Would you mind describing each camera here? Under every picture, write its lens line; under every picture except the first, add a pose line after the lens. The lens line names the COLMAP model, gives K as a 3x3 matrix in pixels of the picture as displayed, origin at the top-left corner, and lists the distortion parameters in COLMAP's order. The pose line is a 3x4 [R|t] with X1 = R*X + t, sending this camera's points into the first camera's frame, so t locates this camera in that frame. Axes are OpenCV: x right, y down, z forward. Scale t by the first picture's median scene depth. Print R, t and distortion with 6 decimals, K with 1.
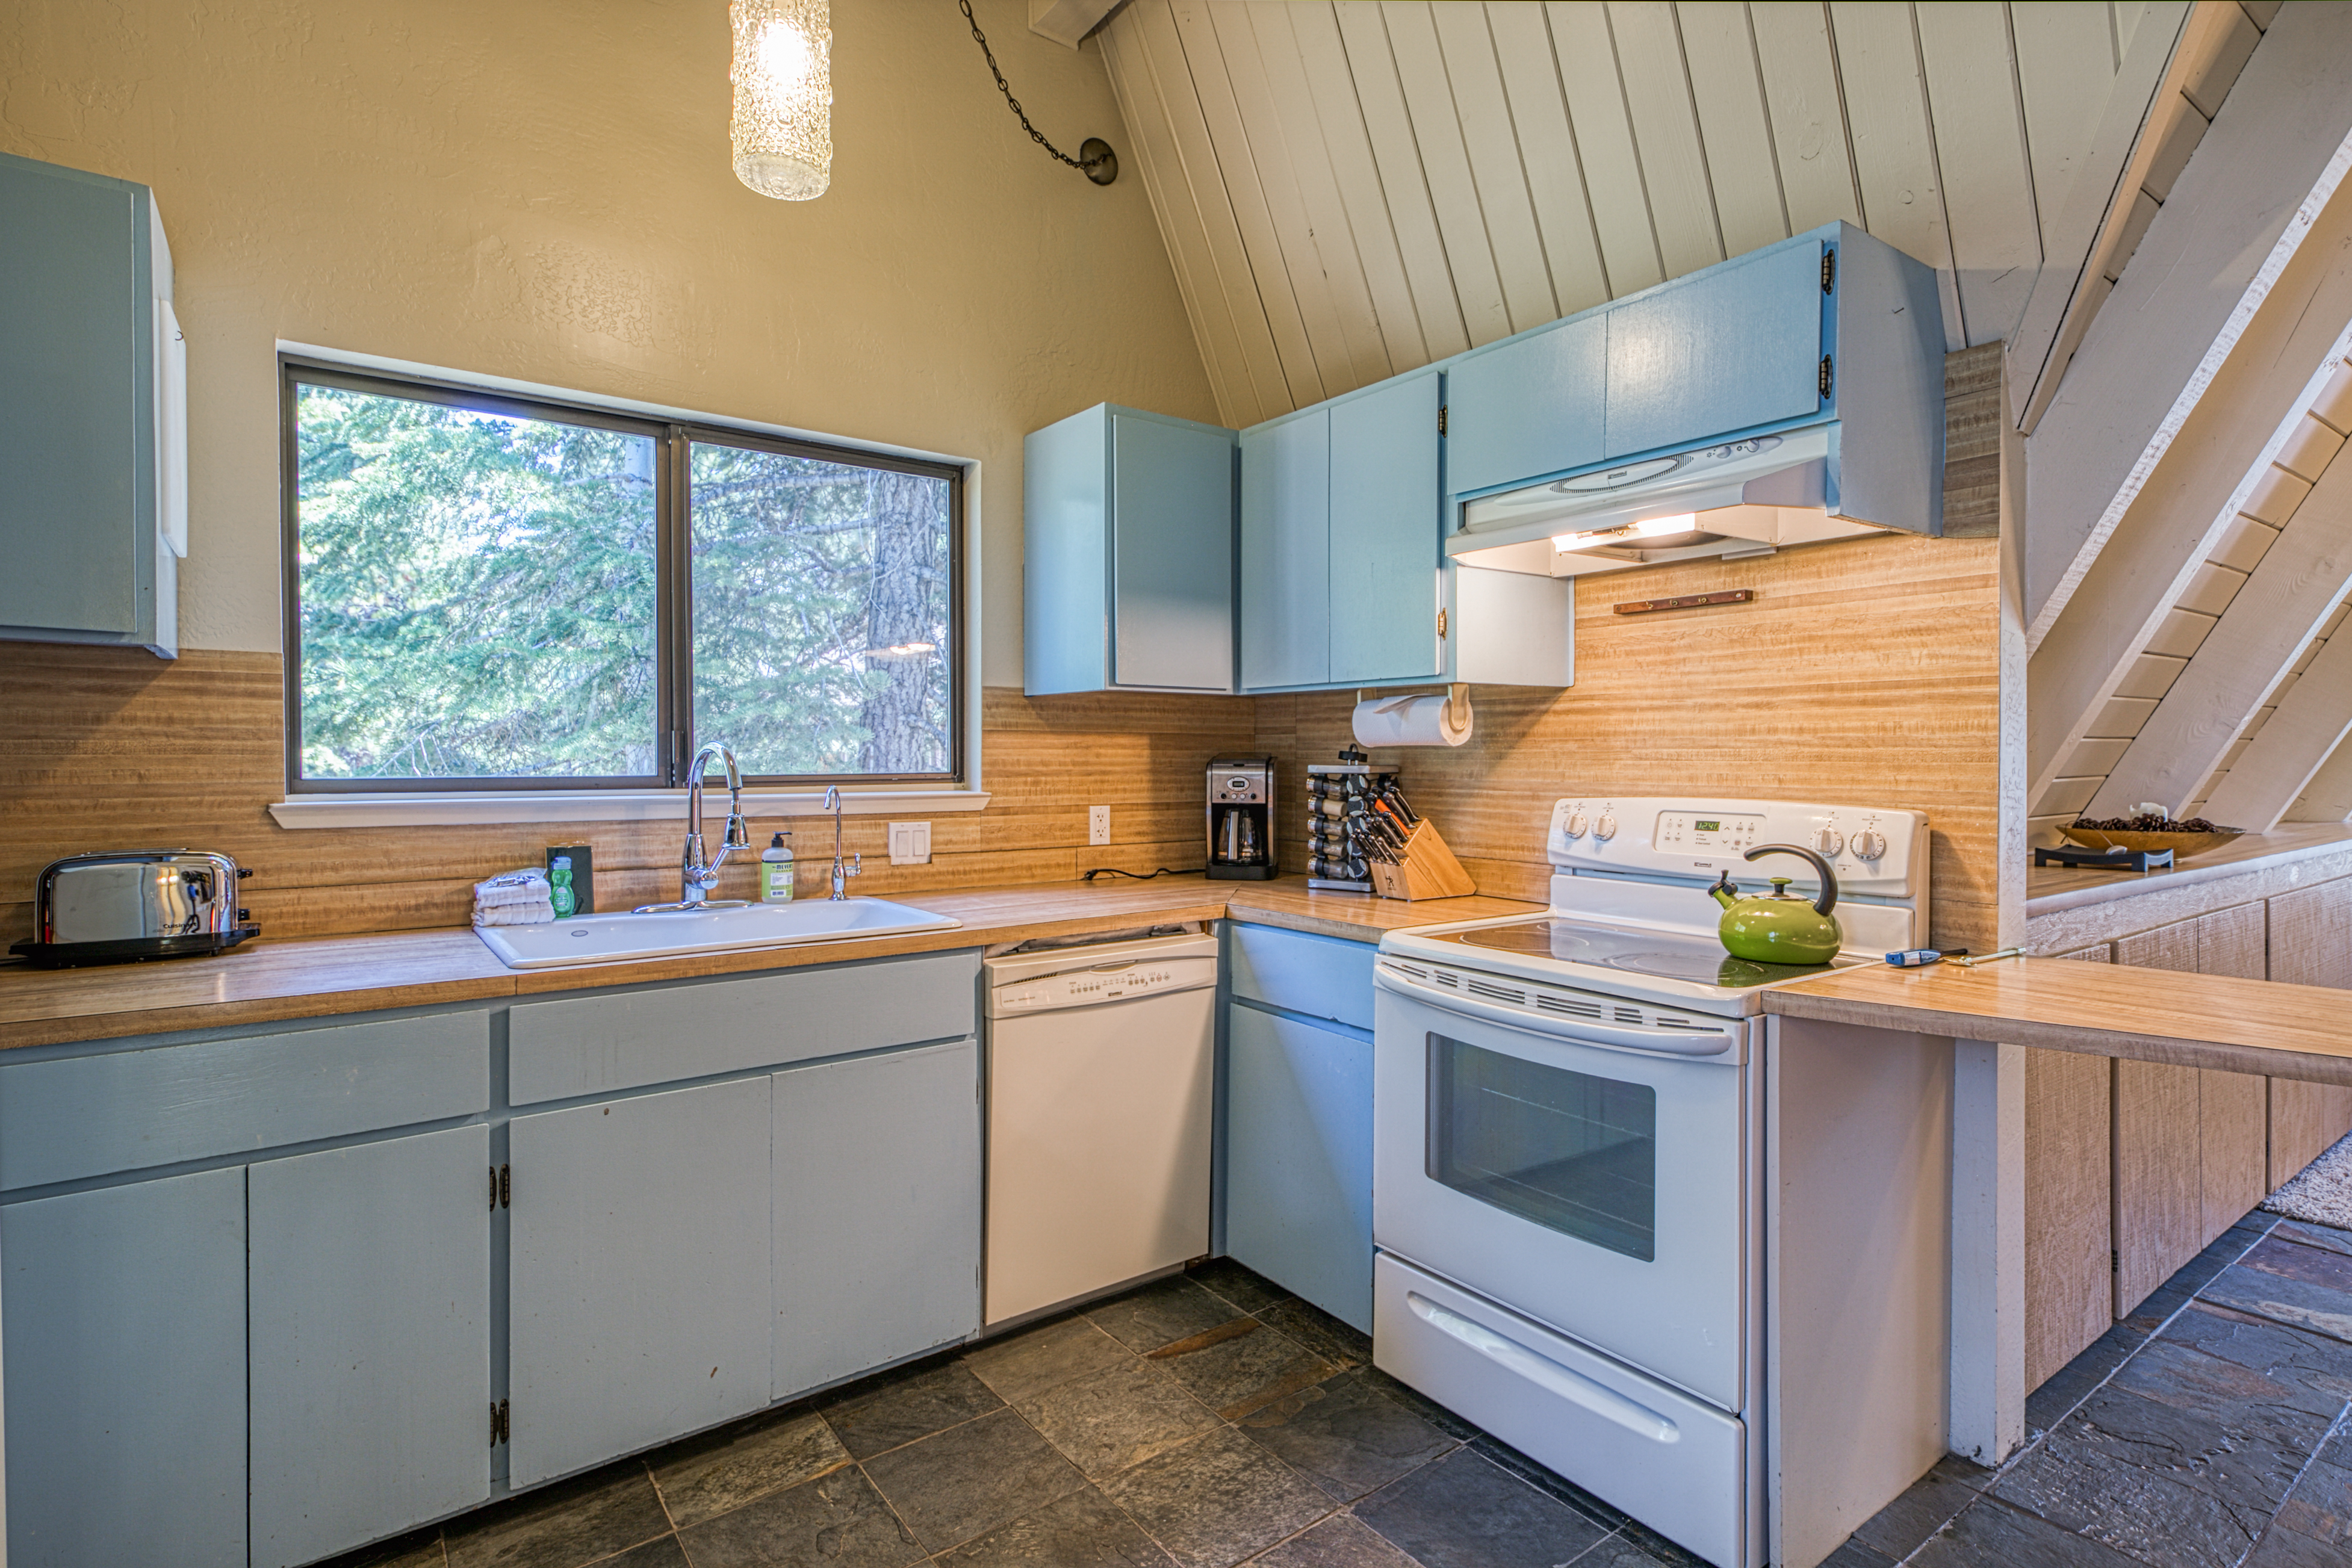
lens RADIAL K [[1164.2, 0, 1176.0], [0, 1164.2, 784.0], [0, 0, 1]] dist [0.002509, 0.000187]
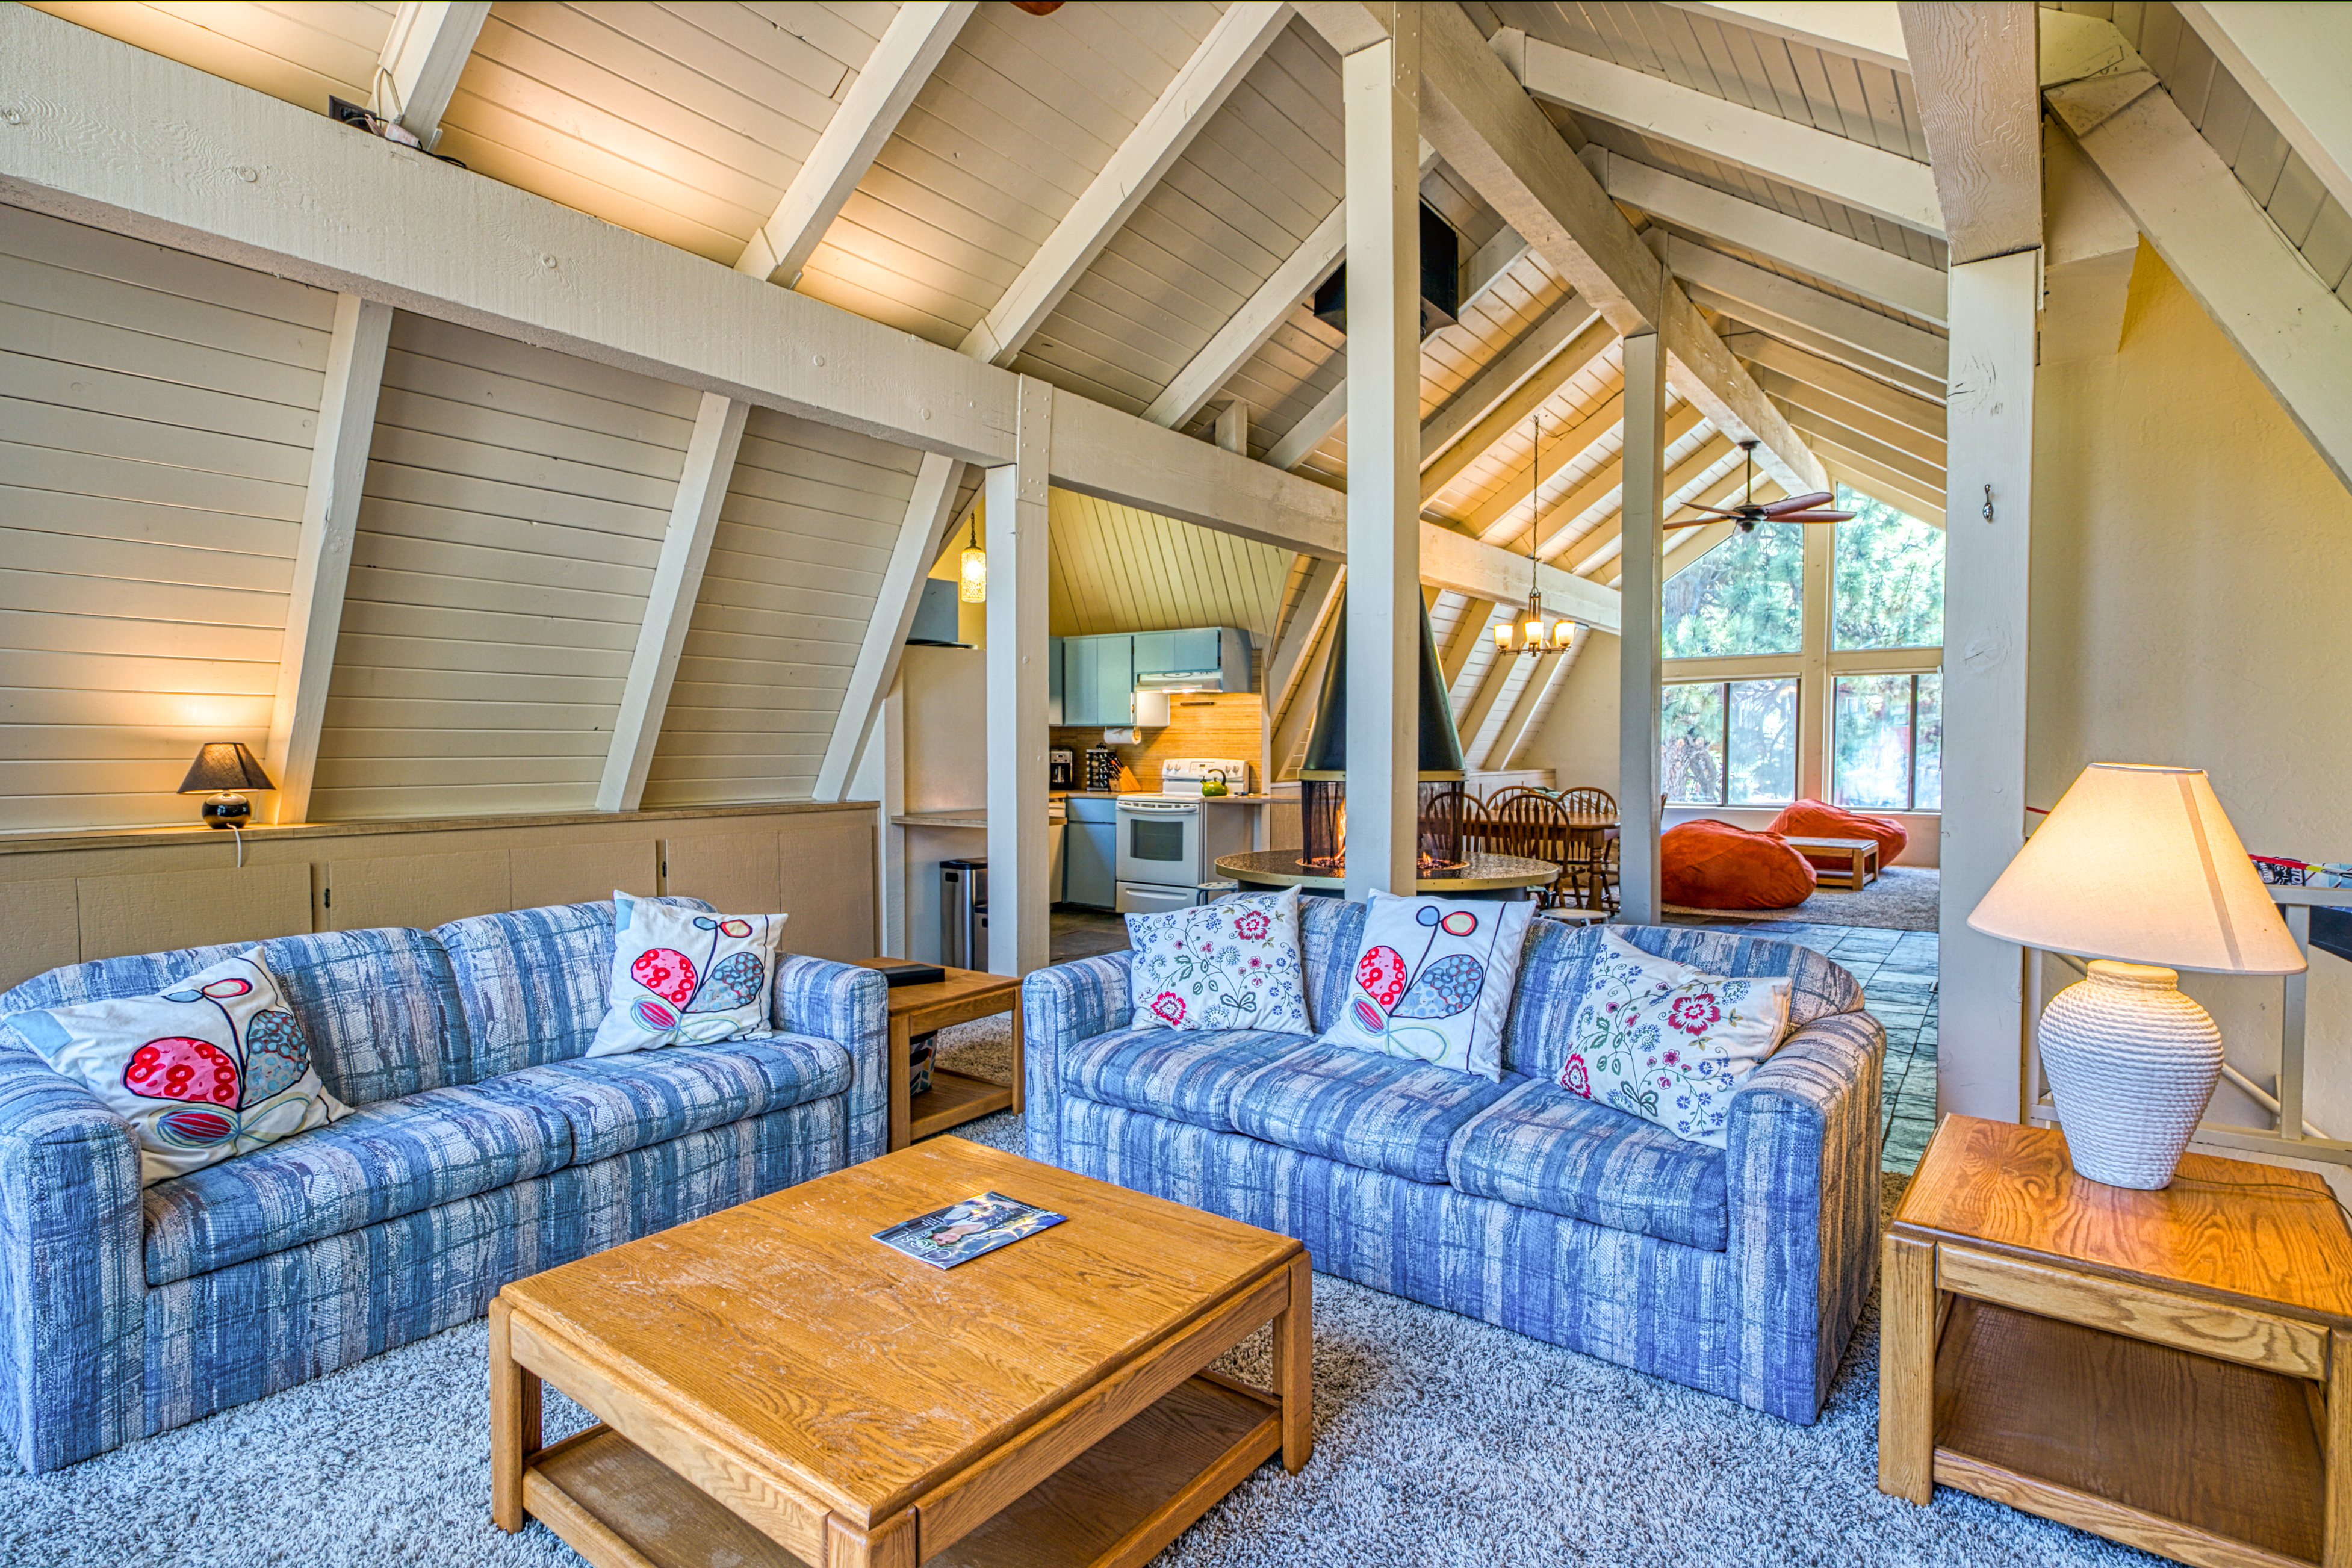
lens RADIAL K [[1164.2, 0, 1176.0], [0, 1164.2, 784.0], [0, 0, 1]] dist [0.002509, 0.000187]
pose [[0.957744, -0.008013, 0.287509, -0.661923], [0.005714, 0.999945, 0.008835, 0.058290], [-0.287564, -0.006819, 0.957737, -2.420505]]
